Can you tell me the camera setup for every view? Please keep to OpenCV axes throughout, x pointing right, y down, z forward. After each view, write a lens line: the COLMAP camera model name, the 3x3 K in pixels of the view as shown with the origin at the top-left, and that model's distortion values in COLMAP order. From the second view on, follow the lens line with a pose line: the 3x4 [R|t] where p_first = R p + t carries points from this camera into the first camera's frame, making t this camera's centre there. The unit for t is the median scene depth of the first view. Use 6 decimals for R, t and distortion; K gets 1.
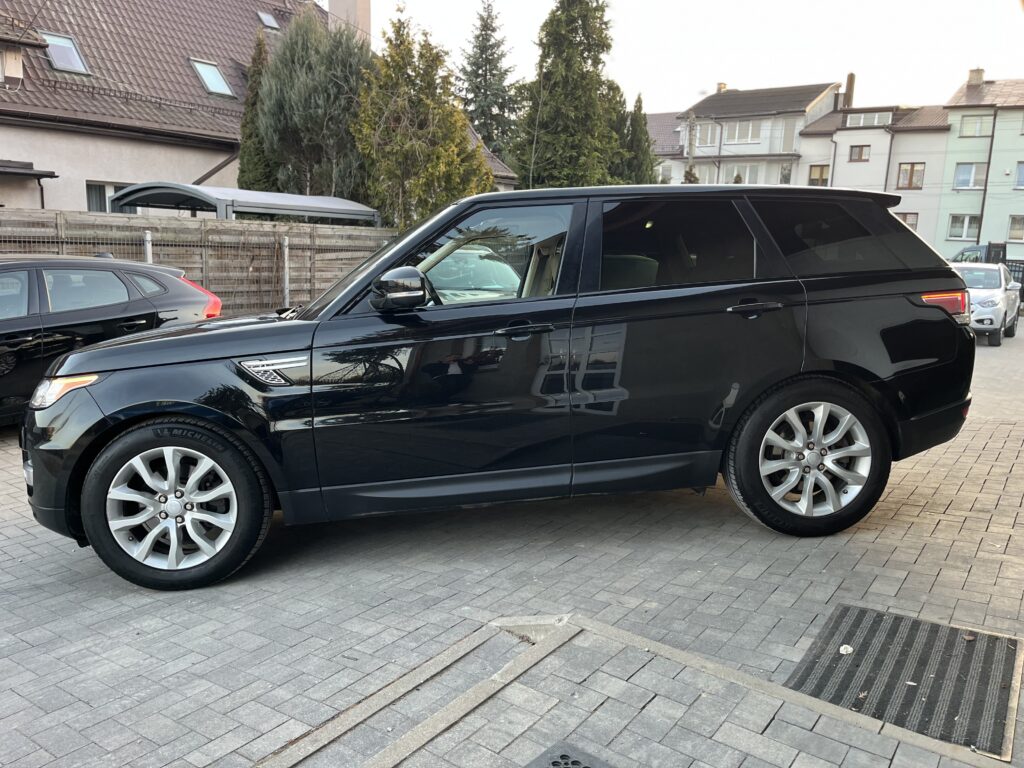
lens RADIAL K [[770.7, 0, 515.3], [0, 770.7, 385.1], [0, 0, 1]] dist [0.072298, -0.106261]
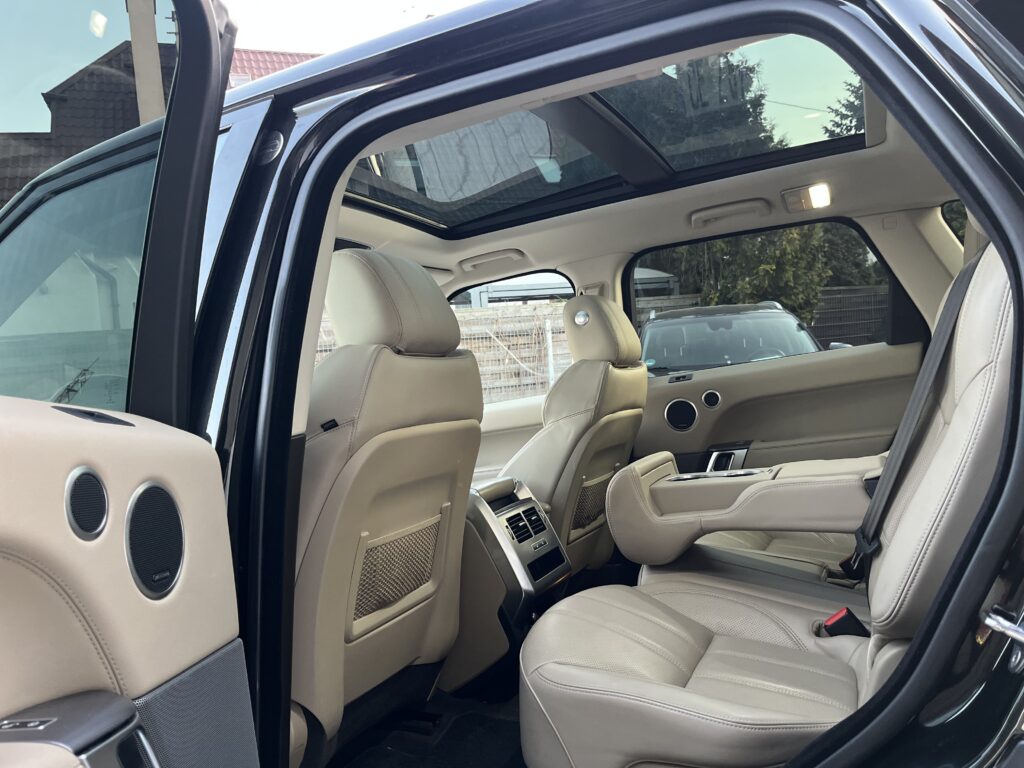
lens RADIAL K [[771.3, 0, 518.4], [0, 771.3, 386.5], [0, 0, 1]] dist [0.065417, -0.095455]
pose [[0.858721, -0.065798, -0.508201, 0.197010], [0.015559, 0.994613, -0.102483, -0.059194], [0.512207, 0.080097, 0.855119, 0.497026]]
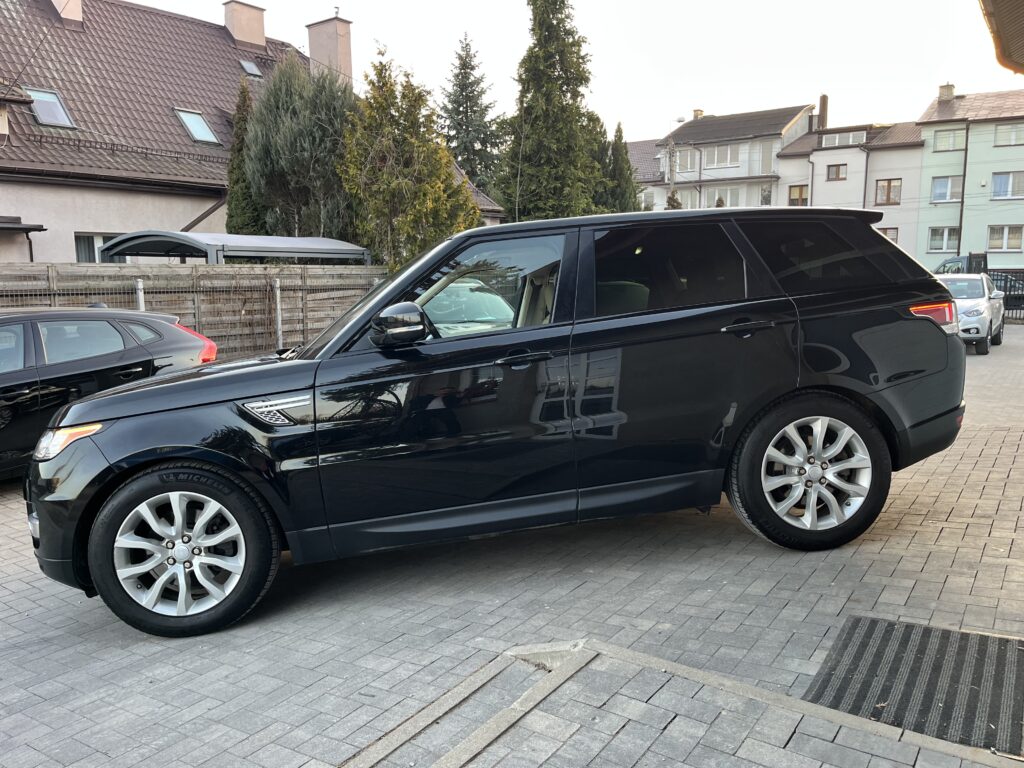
lens RADIAL K [[771.3, 0, 518.4], [0, 771.3, 386.5], [0, 0, 1]] dist [0.065417, -0.095455]
pose [[0.998800, -0.047048, 0.013576, -0.006203], [0.047525, 0.998173, -0.037312, 0.001176], [-0.011796, 0.037912, 0.999211, -0.006412]]
